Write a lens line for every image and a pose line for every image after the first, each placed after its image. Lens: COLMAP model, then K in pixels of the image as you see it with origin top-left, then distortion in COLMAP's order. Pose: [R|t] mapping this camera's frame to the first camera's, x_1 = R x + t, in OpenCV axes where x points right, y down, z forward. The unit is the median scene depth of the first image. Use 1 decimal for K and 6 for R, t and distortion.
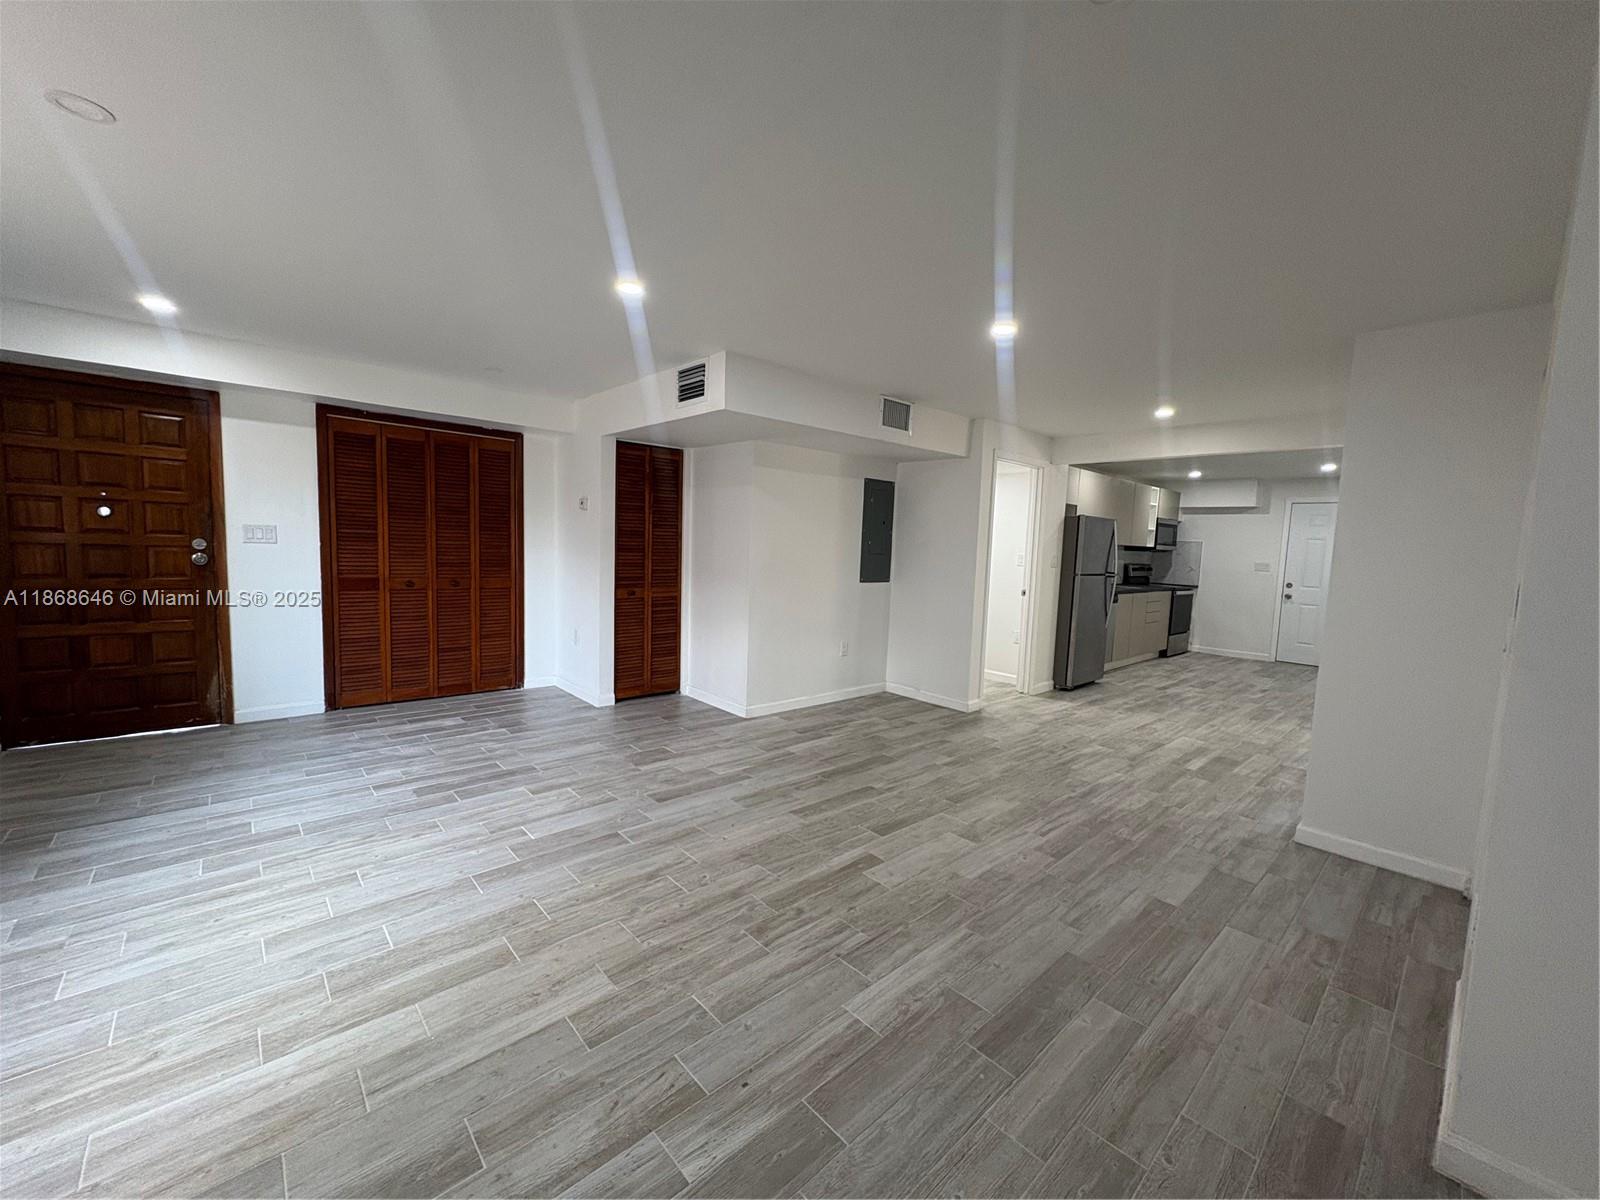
lens RADIAL K [[635.8, 0, 800.0], [0, 635.8, 600.0], [0, 0, 1]] dist [0.000792, 0.000082]
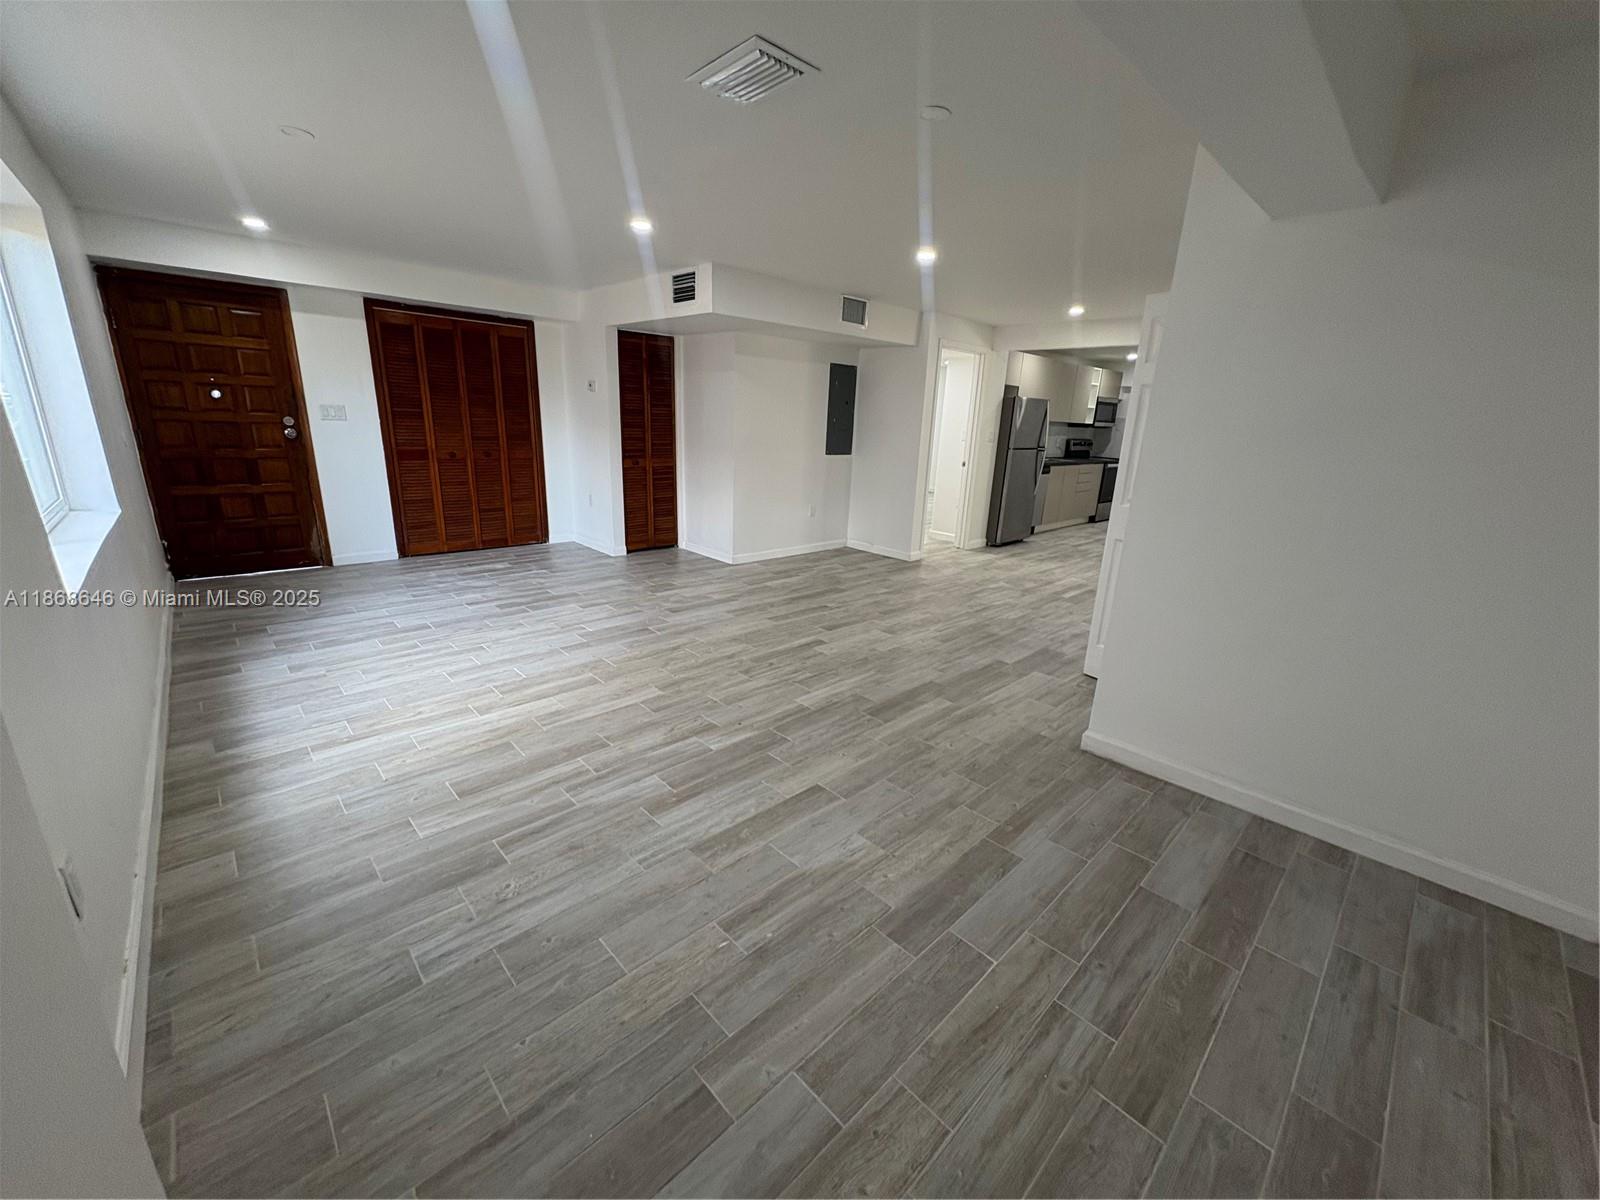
lens RADIAL K [[636.1, 0, 800.0], [0, 636.1, 600.0], [0, 0, 1]] dist [0.000828, 0.000027]
pose [[0.999607, -0.003743, 0.027777, 0.017410], [-0.001679, 0.981266, 0.192648, 0.014671], [-0.027977, -0.192619, 0.980875, -0.331496]]
